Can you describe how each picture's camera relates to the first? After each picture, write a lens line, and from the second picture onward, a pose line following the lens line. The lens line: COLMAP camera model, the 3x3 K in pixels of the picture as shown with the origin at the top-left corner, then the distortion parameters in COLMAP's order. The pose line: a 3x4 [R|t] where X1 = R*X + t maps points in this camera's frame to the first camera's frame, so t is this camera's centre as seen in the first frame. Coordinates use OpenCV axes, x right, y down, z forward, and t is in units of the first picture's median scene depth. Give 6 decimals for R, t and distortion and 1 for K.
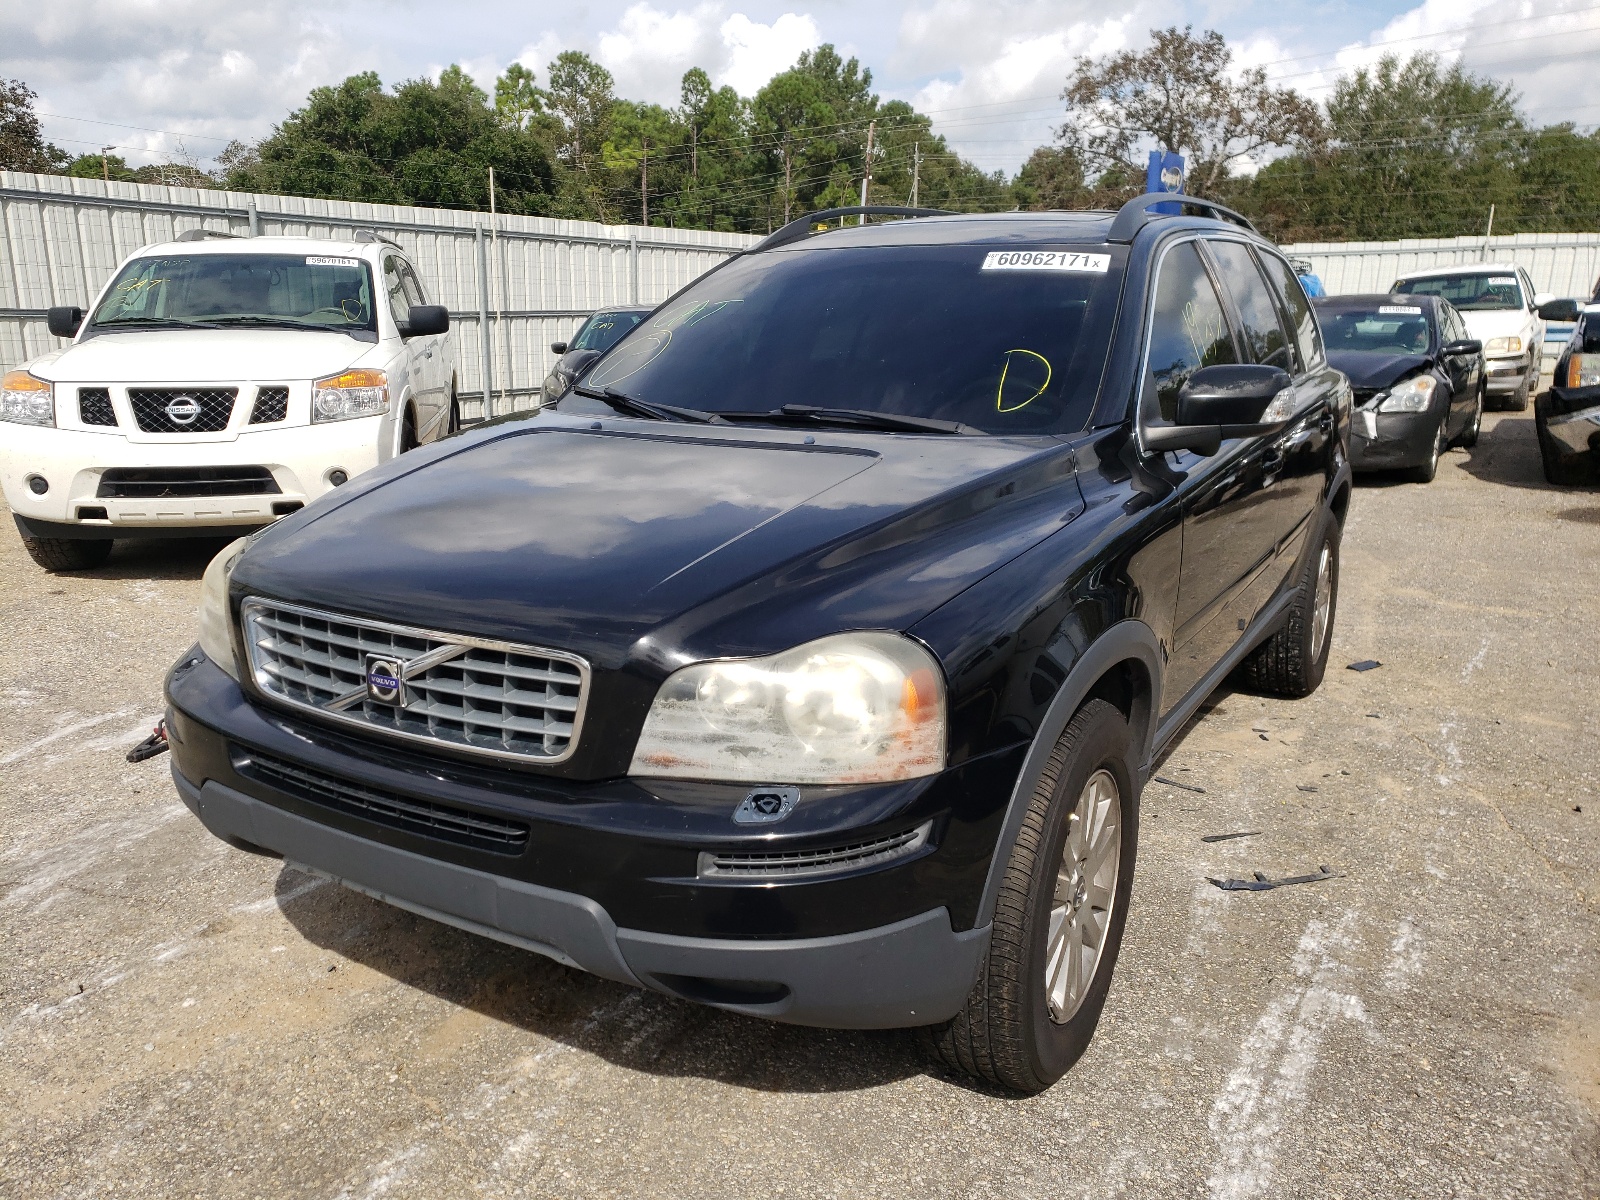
lens RADIAL K [[1274.7, 0, 737.2], [0, 1274.7, 594.4], [0, 0, 1]] dist [-0.000343, 0.067278]
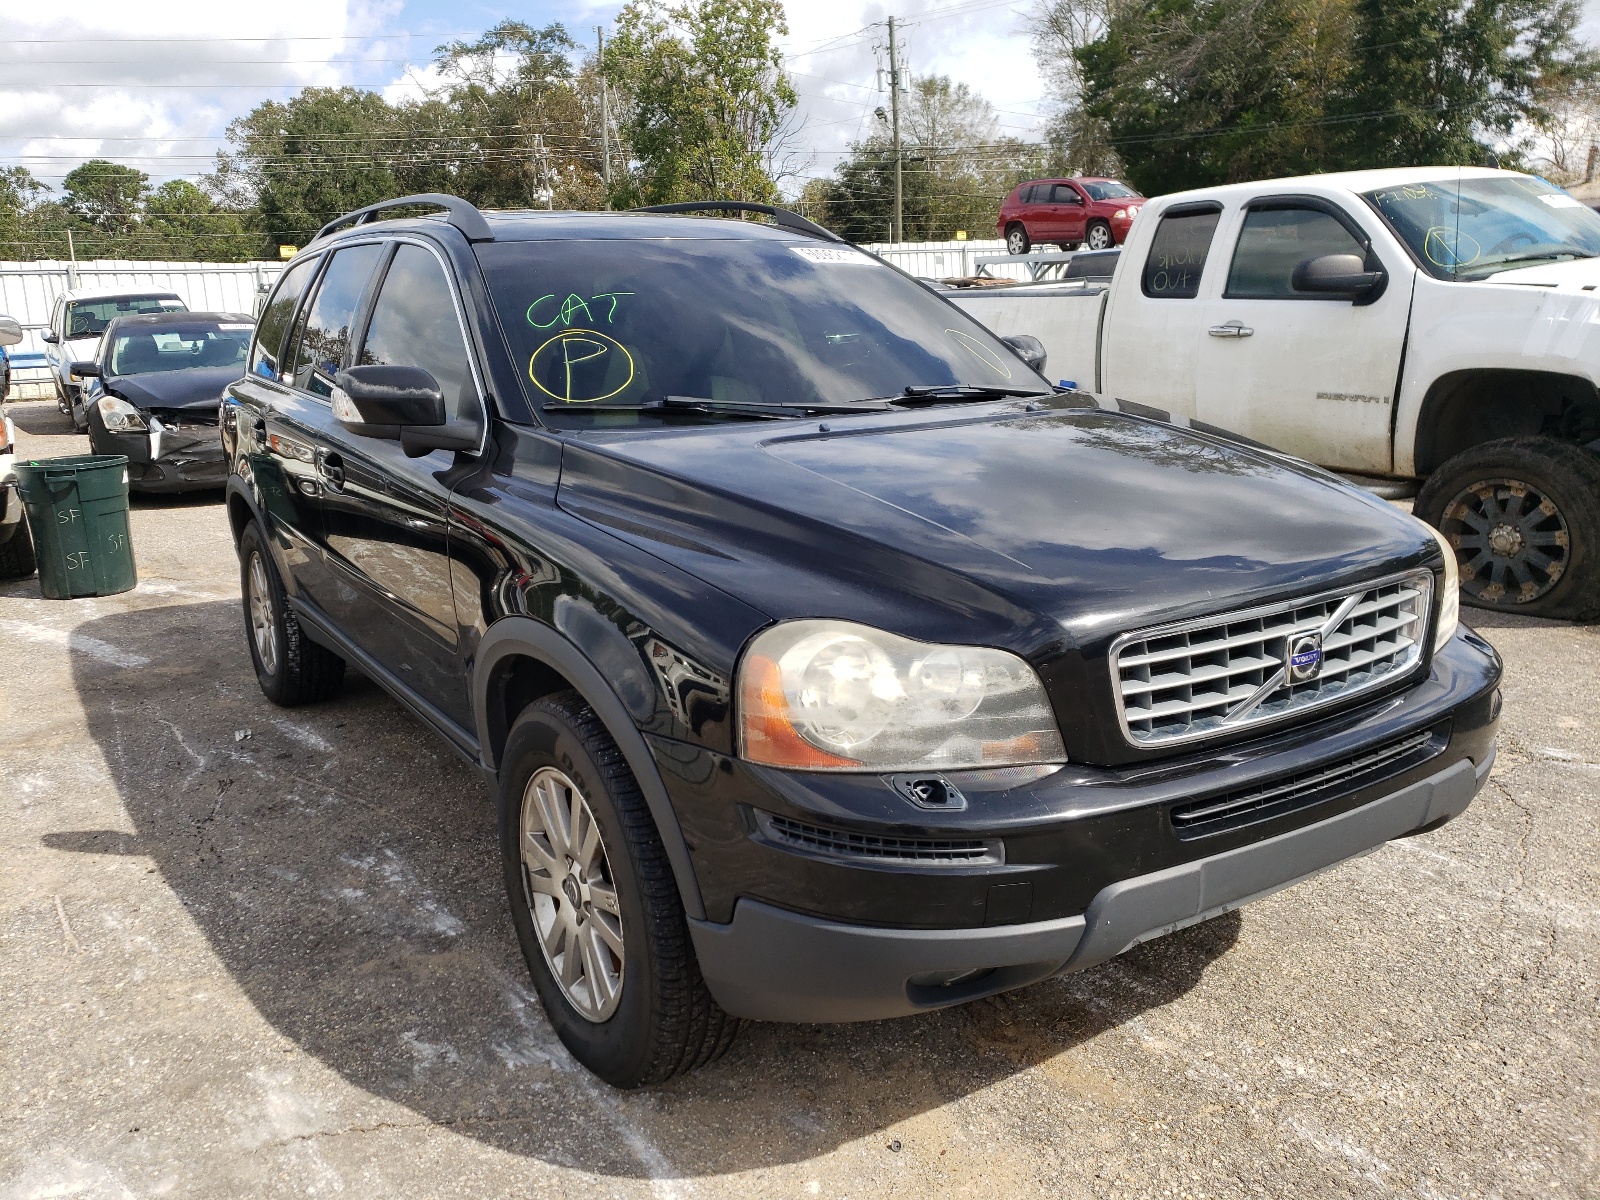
lens RADIAL K [[1279.7, 0, 767.5], [0, 1279.7, 602.3], [0, 0, 1]] dist [-0.004552, 0.074353]
pose [[0.435176, -0.221837, 0.872588, -0.873769], [0.233562, 0.963807, 0.128546, -0.131149], [-0.869523, 0.147863, 0.471238, 0.594470]]
